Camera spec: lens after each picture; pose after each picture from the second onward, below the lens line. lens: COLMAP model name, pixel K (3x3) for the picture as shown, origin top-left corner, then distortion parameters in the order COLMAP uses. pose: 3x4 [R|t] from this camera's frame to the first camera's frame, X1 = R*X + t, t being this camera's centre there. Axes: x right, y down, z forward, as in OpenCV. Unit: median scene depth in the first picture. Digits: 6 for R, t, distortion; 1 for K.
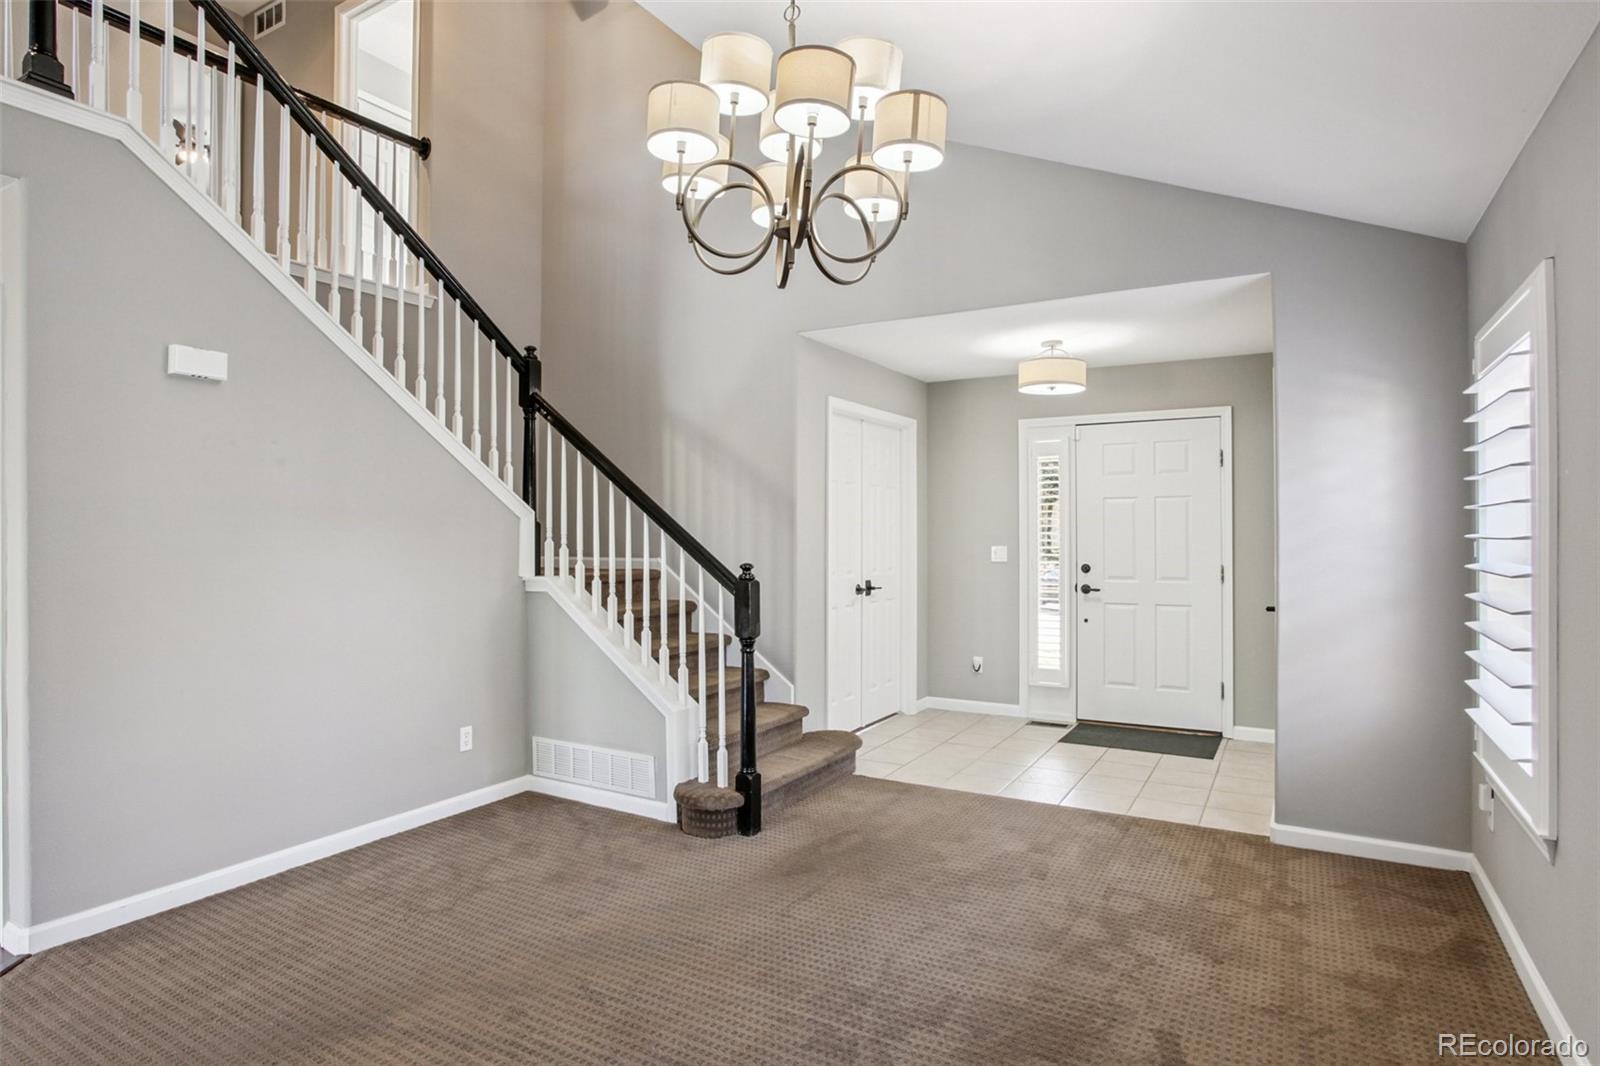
lens RADIAL K [[880.7, 0, 800.0], [0, 880.7, 533.0], [0, 0, 1]] dist [-0.039630, 0.000523]
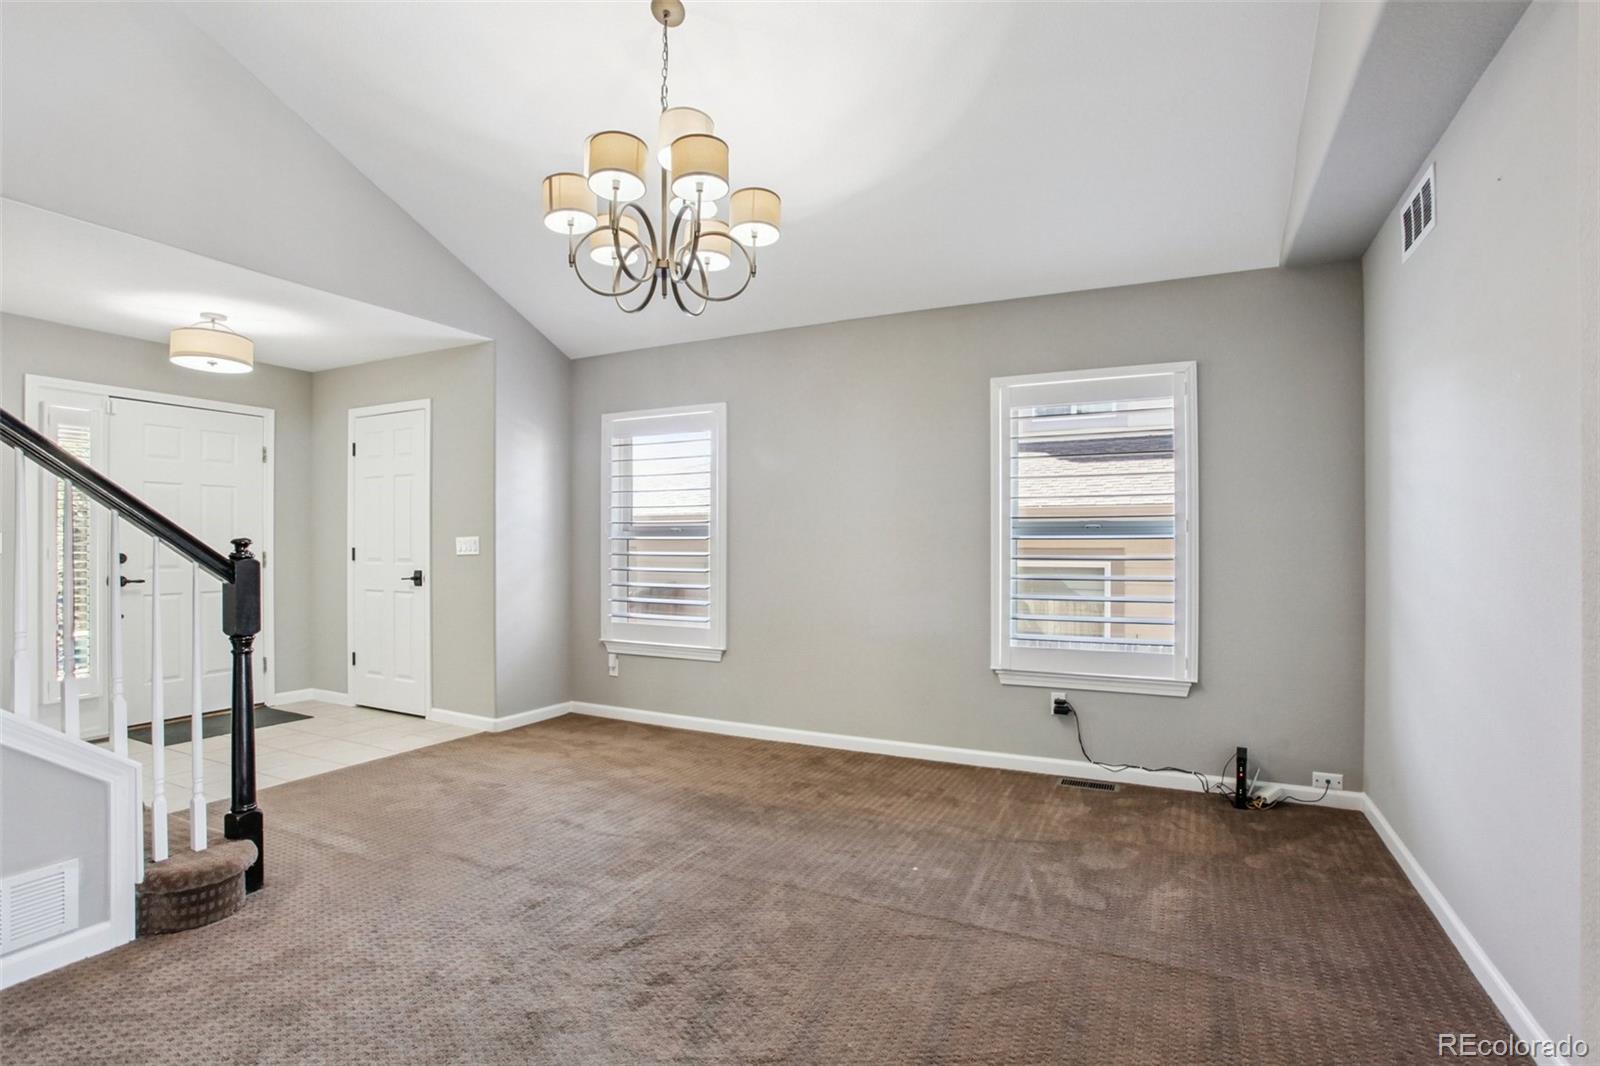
lens RADIAL K [[790.8, 0, 783.5], [0, 790.8, 537.7], [0, 0, 1]] dist [-0.078956, 0.035054]
pose [[-0.061227, 0.007168, 0.998098, -0.796780], [0.001419, 0.999974, -0.007094, 0.041907], [-0.998123, 0.000982, -0.061236, 0.603322]]
